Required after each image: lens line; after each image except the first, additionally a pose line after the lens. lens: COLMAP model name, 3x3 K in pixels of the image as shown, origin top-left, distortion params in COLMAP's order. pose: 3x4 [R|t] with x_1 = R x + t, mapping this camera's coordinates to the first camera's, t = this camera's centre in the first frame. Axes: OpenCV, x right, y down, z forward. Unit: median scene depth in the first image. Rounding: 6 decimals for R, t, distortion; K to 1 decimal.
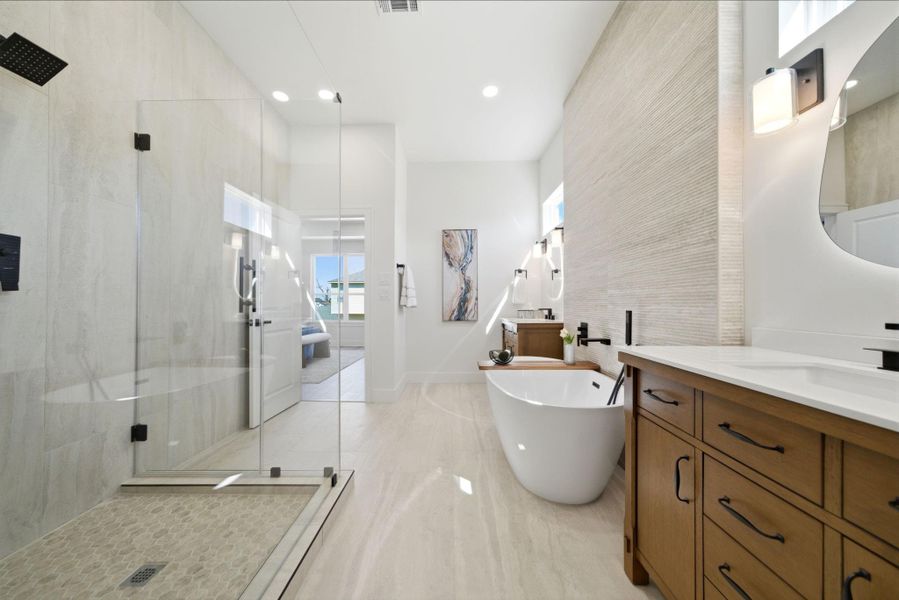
lens RADIAL K [[307.0, 0, 443.3], [0, 307.0, 302.6], [0, 0, 1]] dist [0.001478, 0.000190]
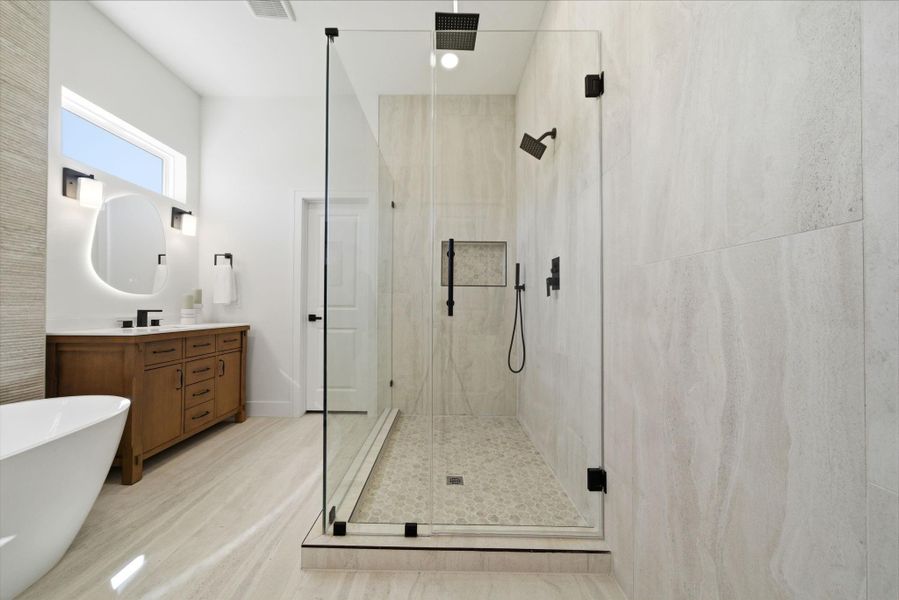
lens RADIAL K [[307.0, 0, 443.3], [0, 307.0, 302.6], [0, 0, 1]] dist [0.001478, 0.000190]
pose [[-0.999912, -0.002567, -0.013005, -0.767497], [-0.002357, 0.999867, -0.016142, 0.017934], [0.013045, -0.016110, -0.999785, 2.186748]]
